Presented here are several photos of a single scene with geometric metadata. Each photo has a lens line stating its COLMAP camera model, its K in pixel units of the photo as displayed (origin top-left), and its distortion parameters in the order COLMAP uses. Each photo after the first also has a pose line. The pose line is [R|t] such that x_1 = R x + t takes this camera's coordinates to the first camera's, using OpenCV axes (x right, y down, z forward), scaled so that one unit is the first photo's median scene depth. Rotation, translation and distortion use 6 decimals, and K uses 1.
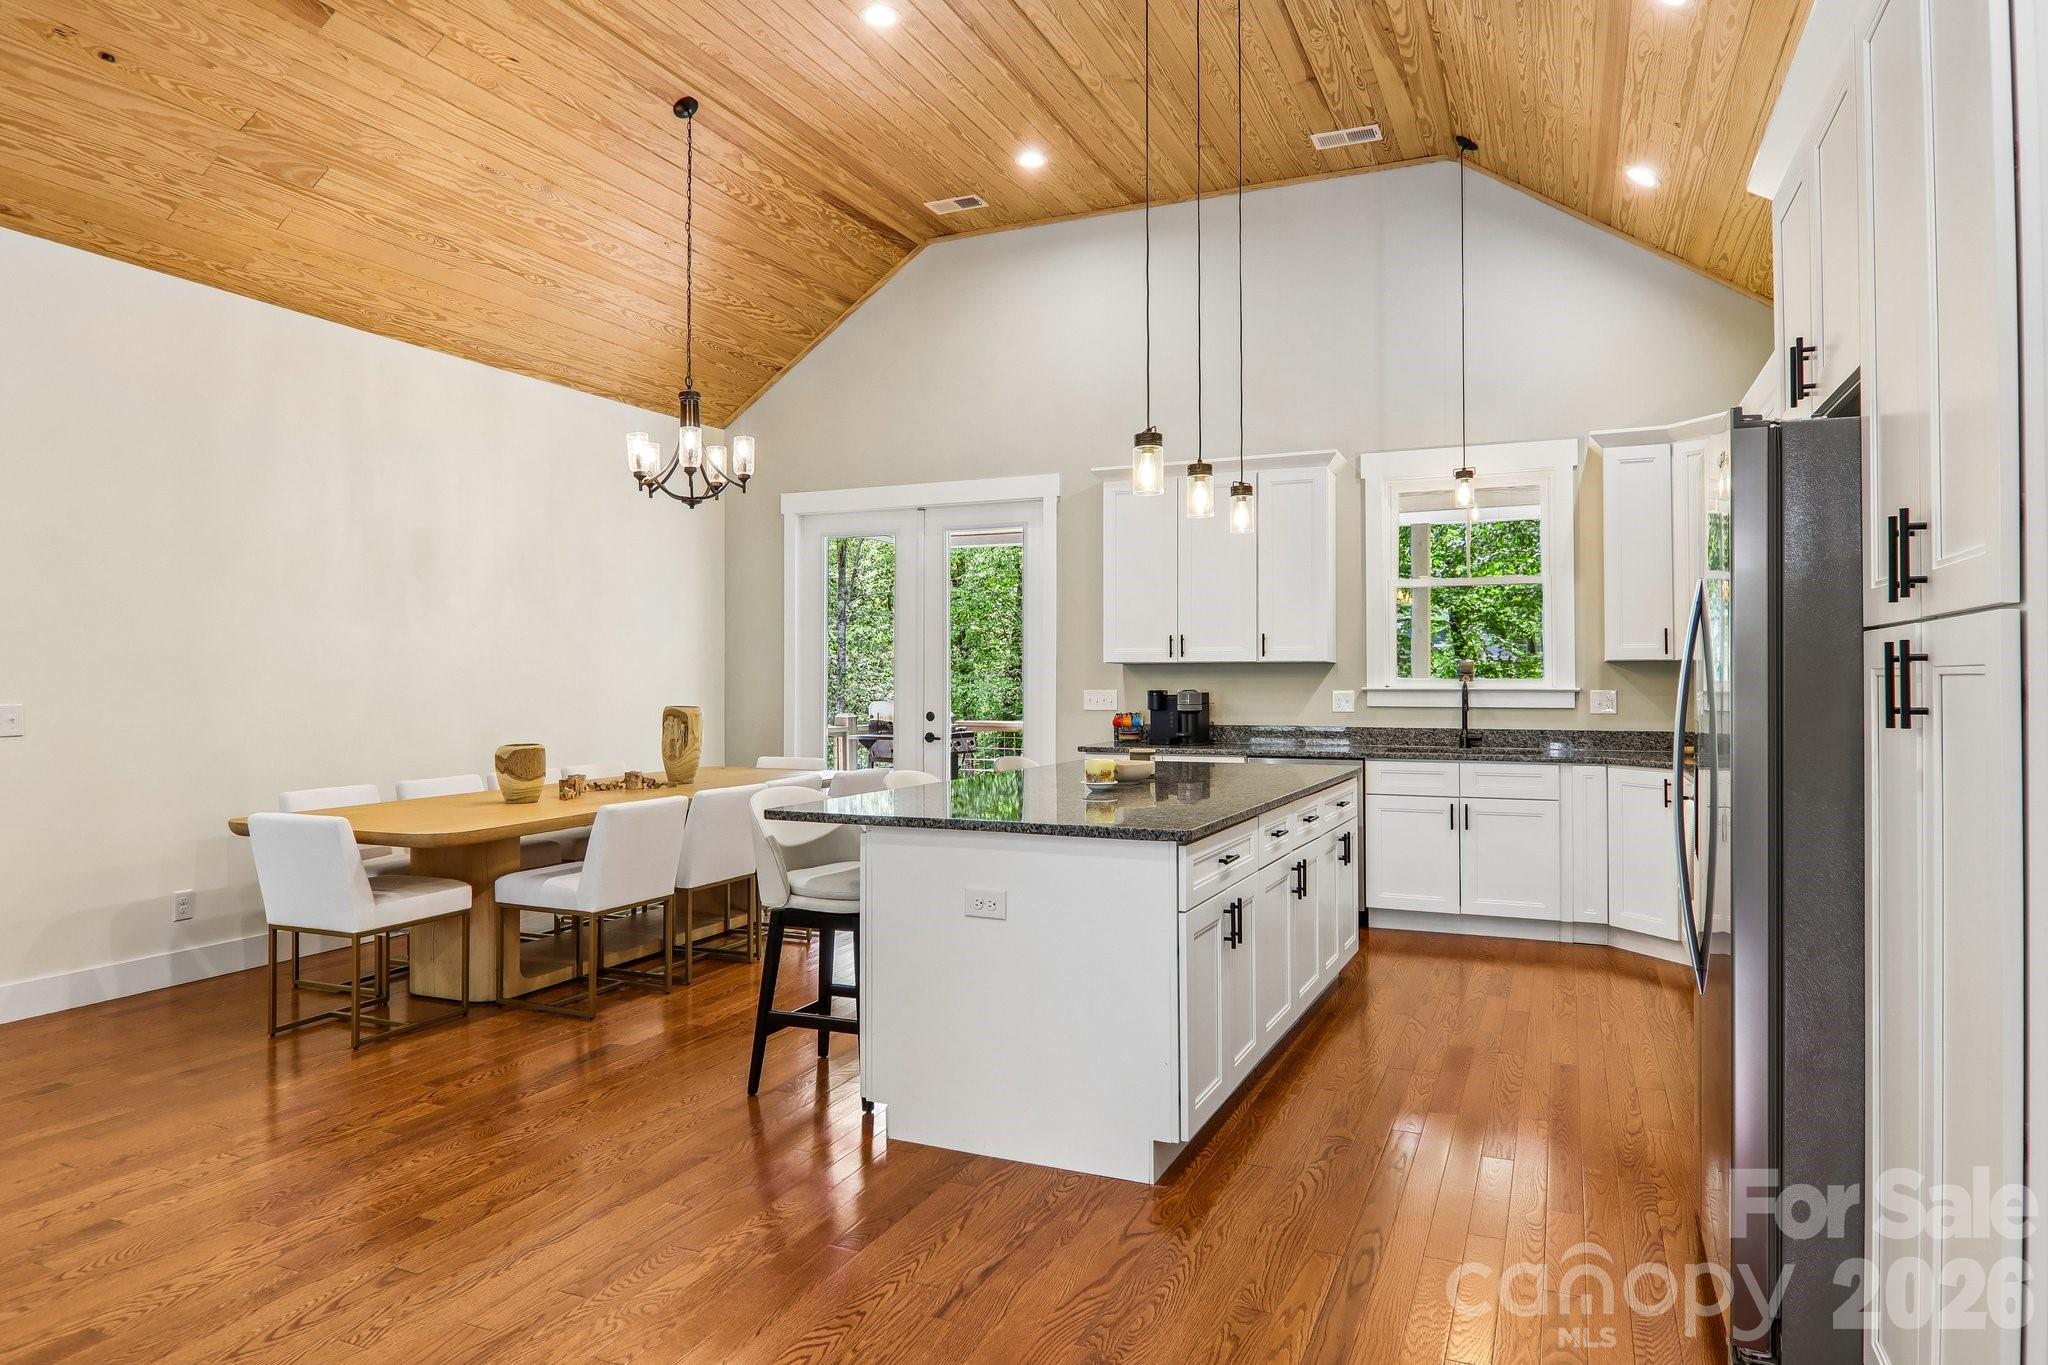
lens RADIAL K [[1235.3, 0, 1017.3], [0, 1235.3, 660.6], [0, 0, 1]] dist [0.008255, -0.023465]
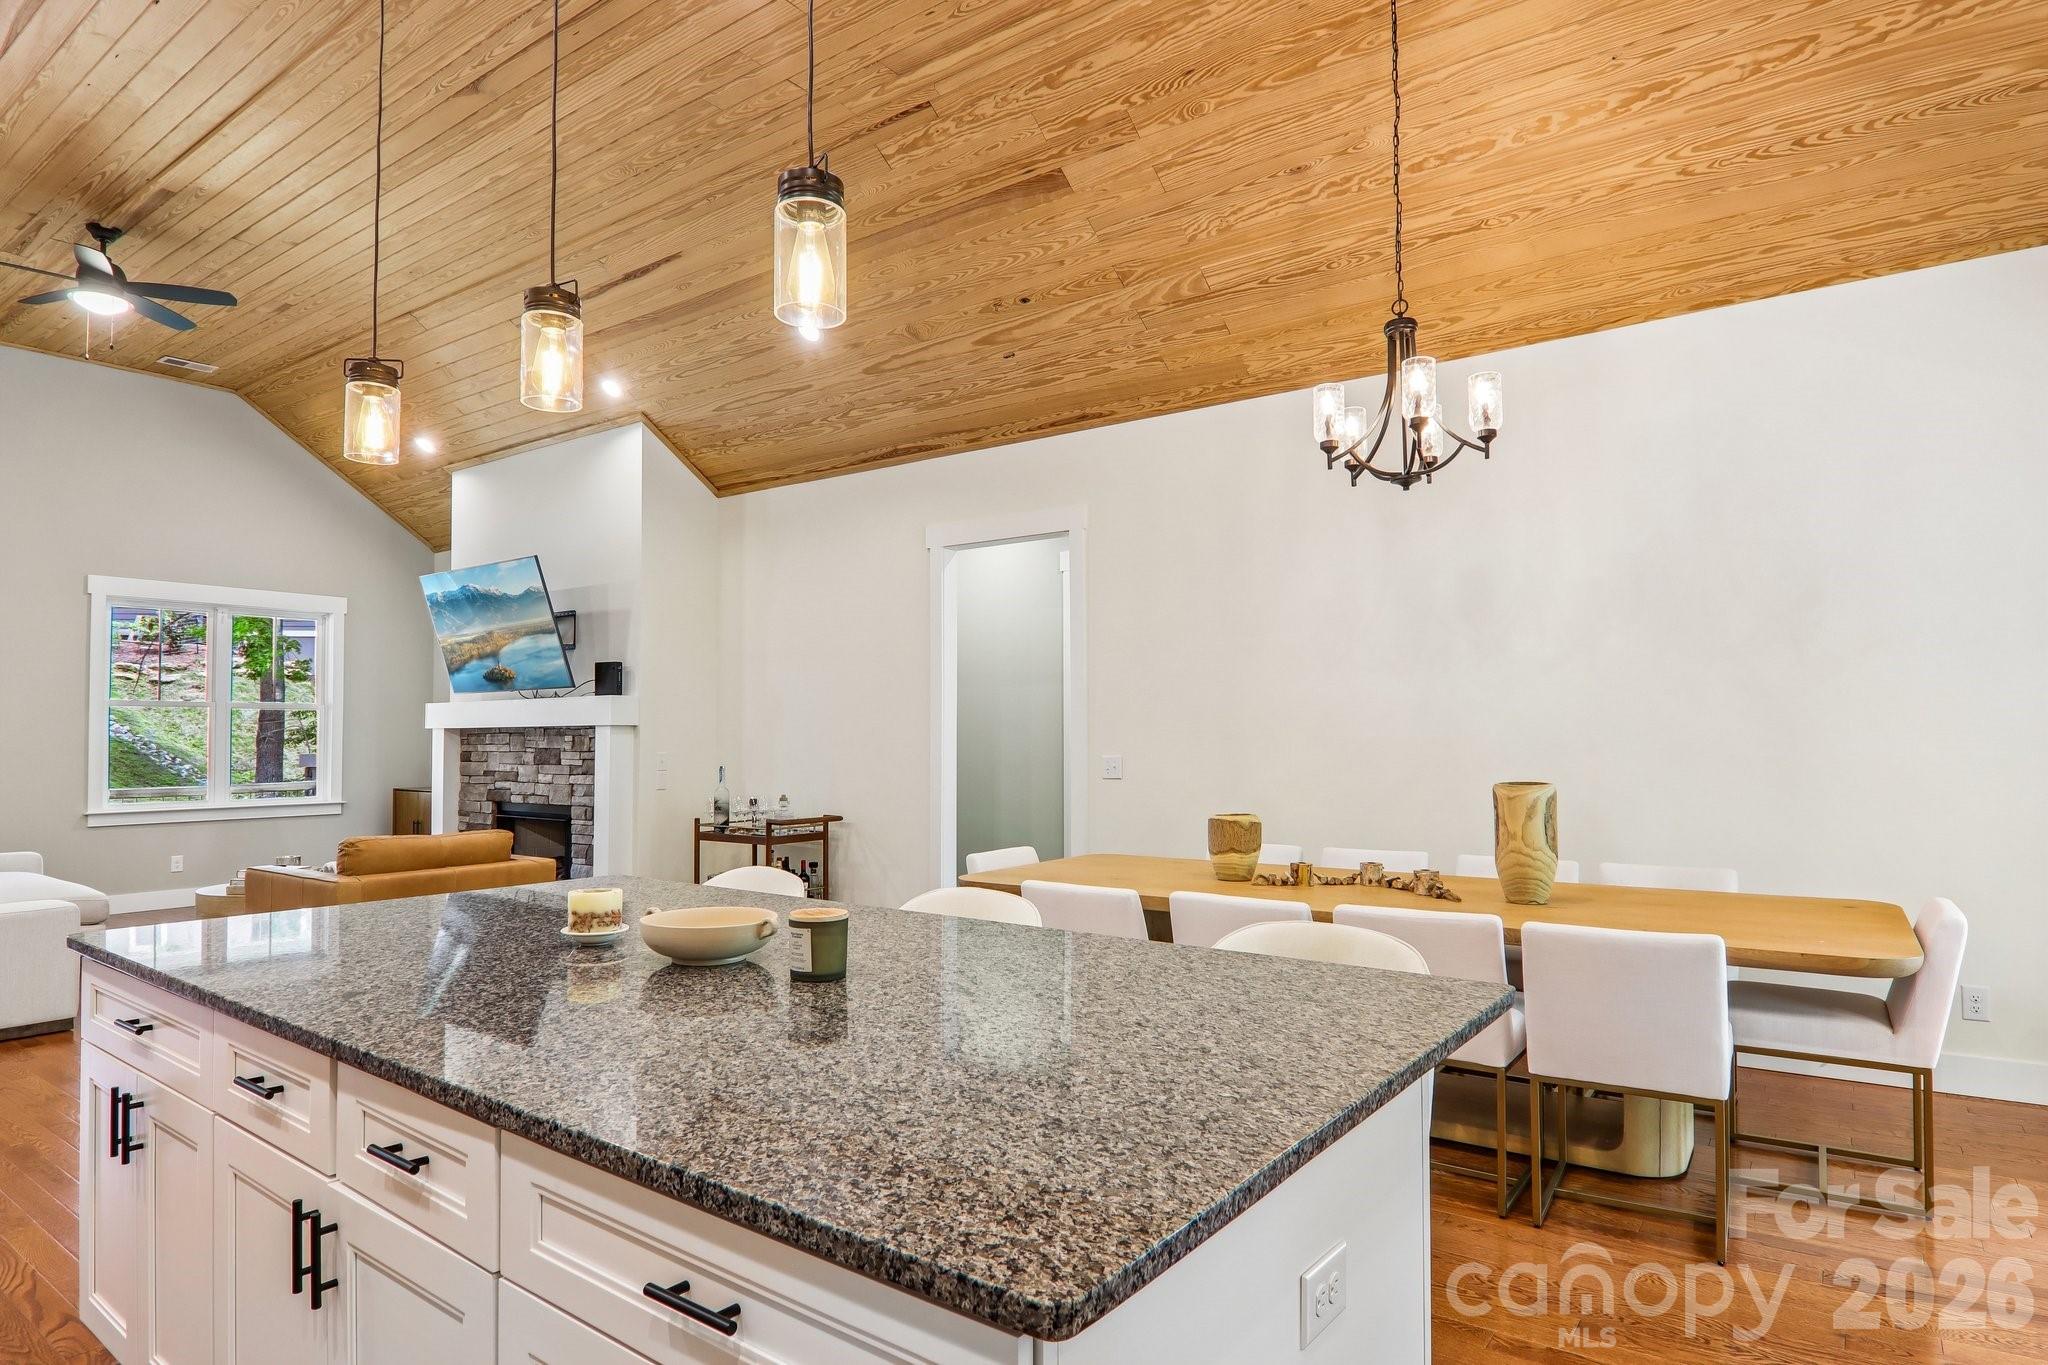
lens RADIAL K [[1156.2, 0, 1026.1], [0, 1156.2, 701.8], [0, 0, 1]] dist [0.004948, -0.019128]
pose [[-0.214528, -0.032521, -0.976176, 0.354902], [0.015307, 0.999211, -0.036652, 0.012070], [0.976598, -0.022805, -0.213861, 0.833977]]
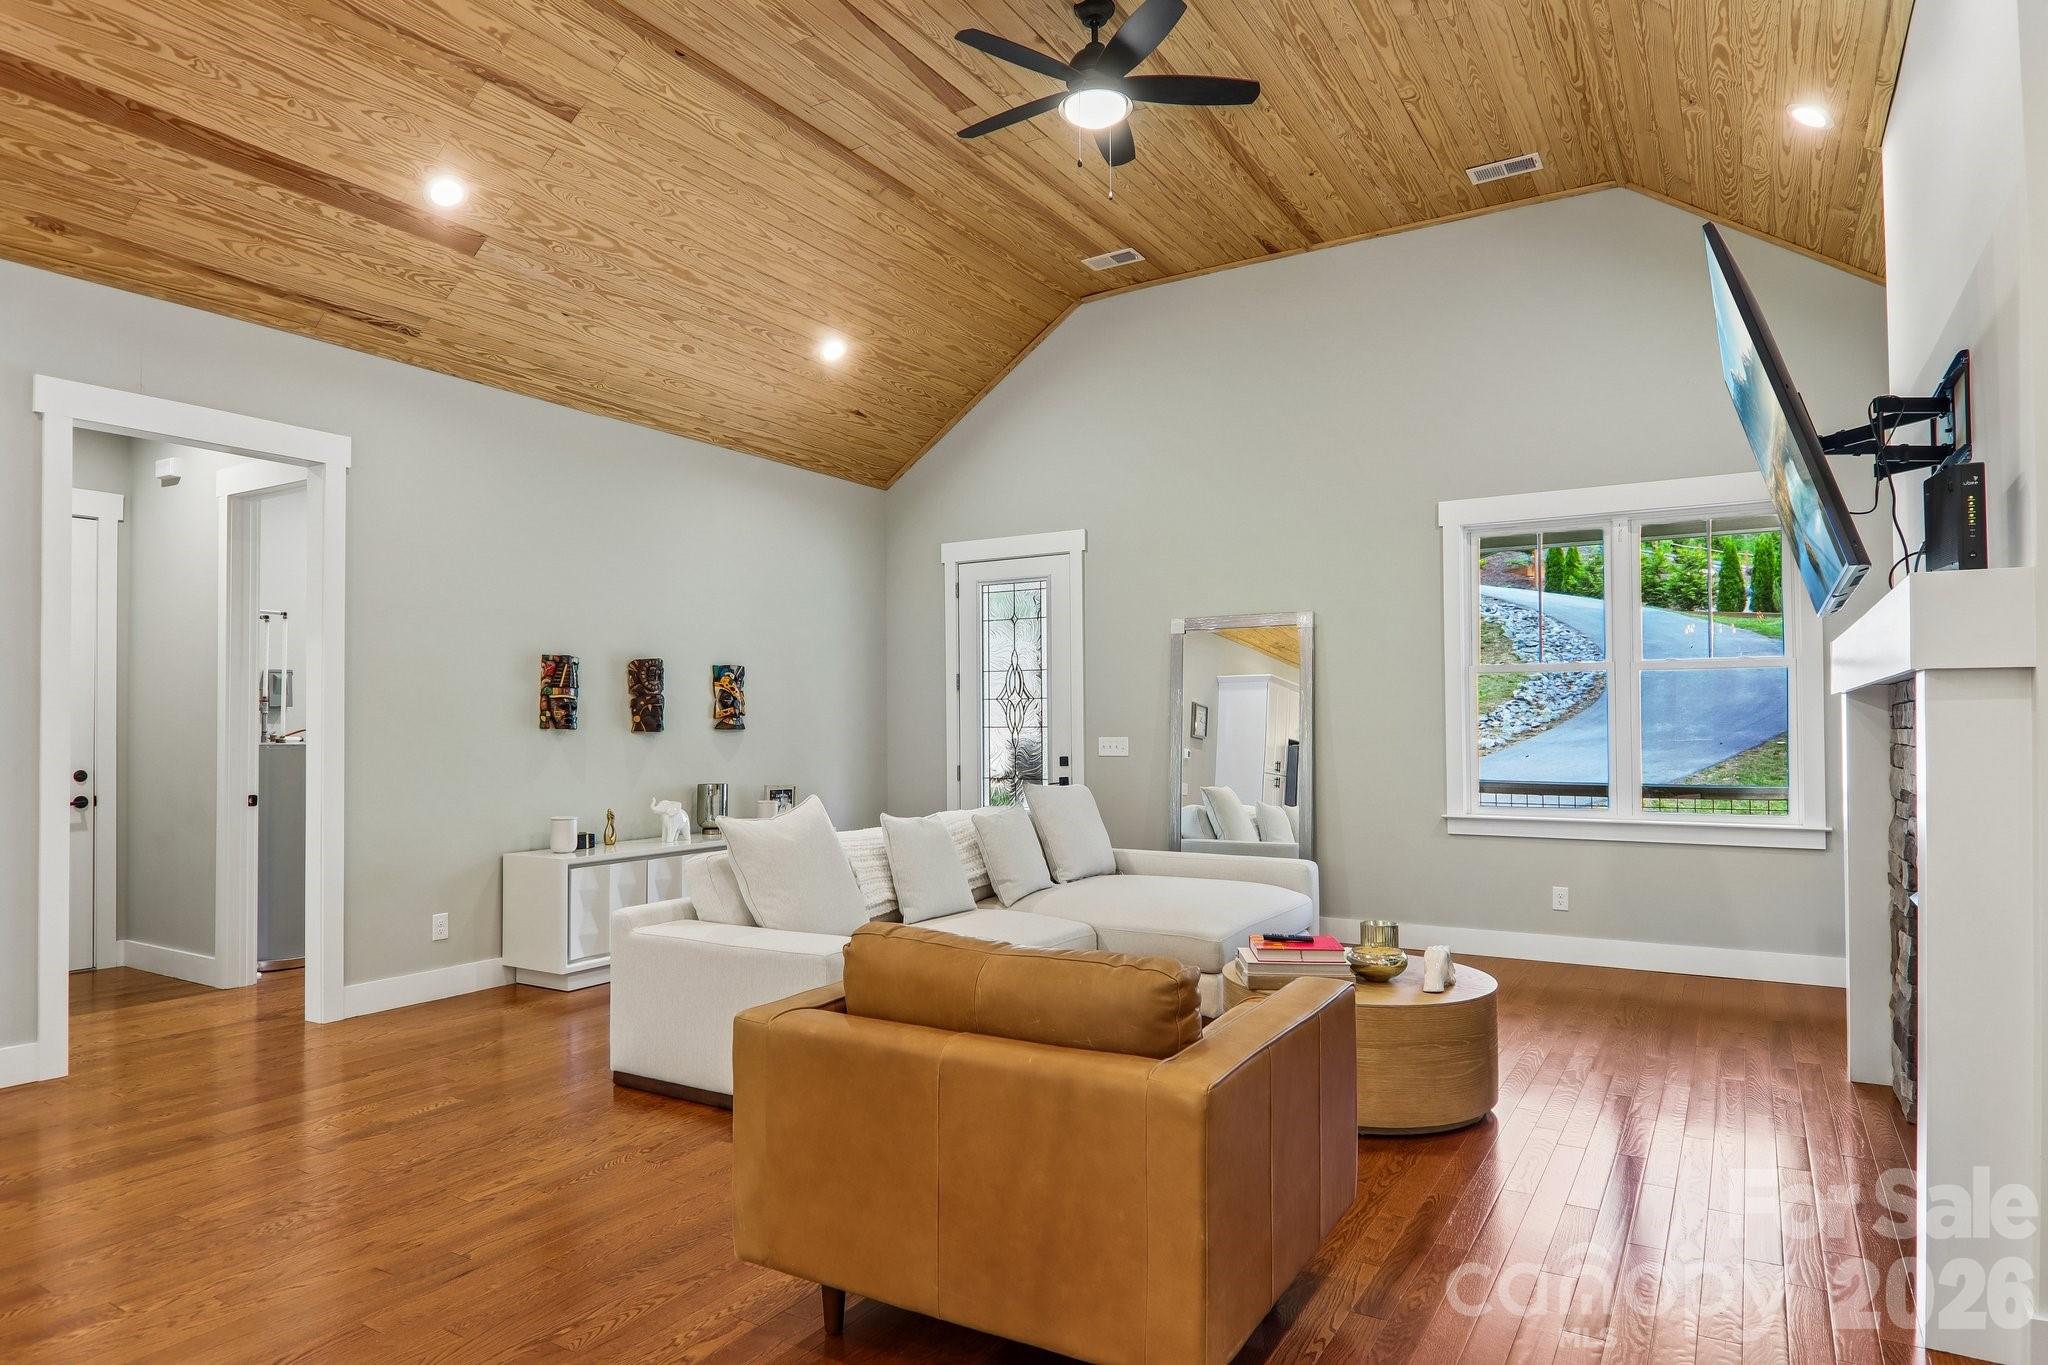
lens RADIAL K [[1183.9, 0, 1021.0], [0, 1183.9, 703.6], [0, 0, 1]] dist [0.002780, -0.017887]
pose [[-0.991050, 0.006928, 0.133308, -0.441835], [0.002896, 0.999533, -0.030419, 0.007809], [-0.133457, -0.029761, -0.990608, 0.580347]]
